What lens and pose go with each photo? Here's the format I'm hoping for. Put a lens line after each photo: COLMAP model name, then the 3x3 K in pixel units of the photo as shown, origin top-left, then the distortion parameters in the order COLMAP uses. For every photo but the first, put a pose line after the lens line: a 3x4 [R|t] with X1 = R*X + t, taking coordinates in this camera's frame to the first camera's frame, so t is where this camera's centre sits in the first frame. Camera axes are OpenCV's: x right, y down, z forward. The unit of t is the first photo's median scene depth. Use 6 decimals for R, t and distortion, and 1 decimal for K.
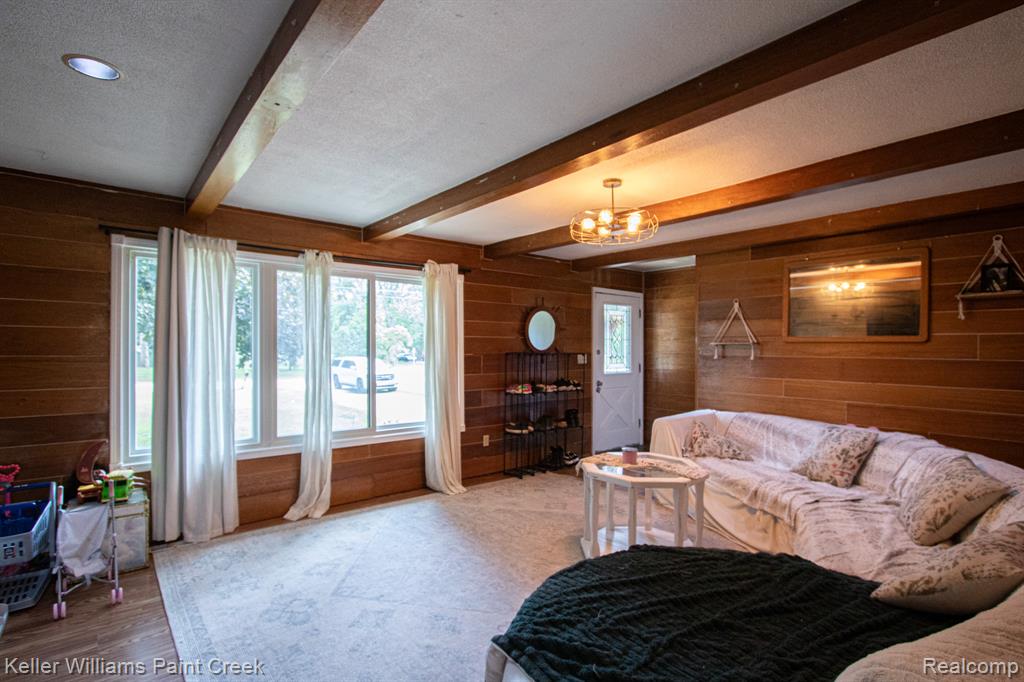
lens RADIAL K [[484.7, 0, 511.0], [0, 484.7, 346.5], [0, 0, 1]] dist [-0.004156, 0.000522]
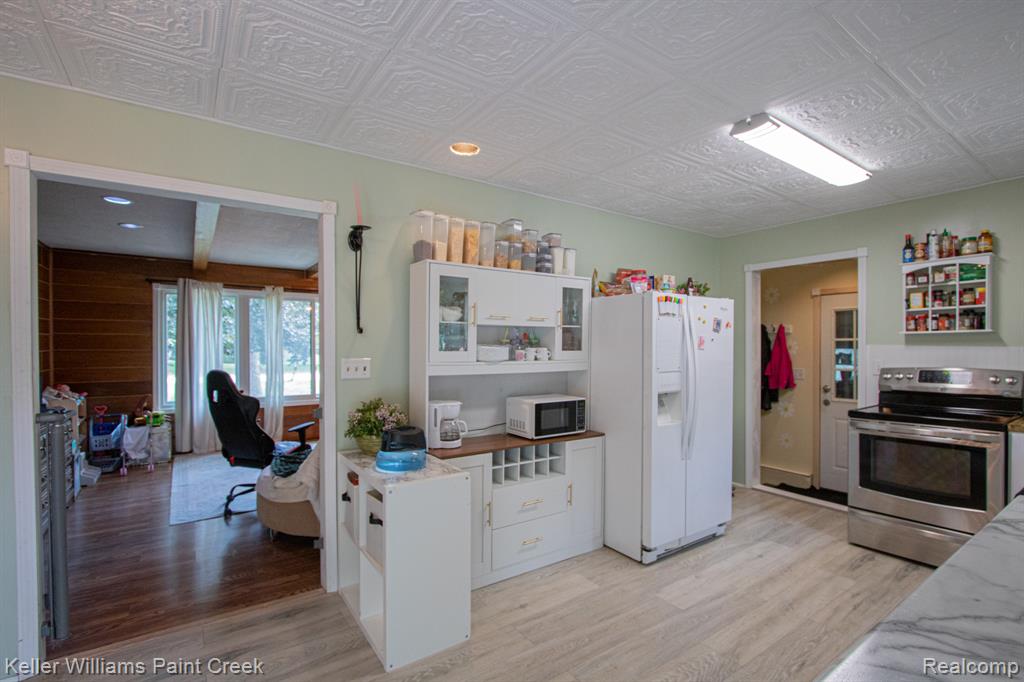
lens RADIAL K [[465.3, 0, 516.5], [0, 465.3, 344.5], [0, 0, 1]] dist [-0.002374, -0.000581]
pose [[0.996304, -0.009960, -0.085322, 0.704388], [0.009821, 0.999950, -0.002050, 0.017200], [0.085338, 0.001205, 0.996351, -0.644212]]
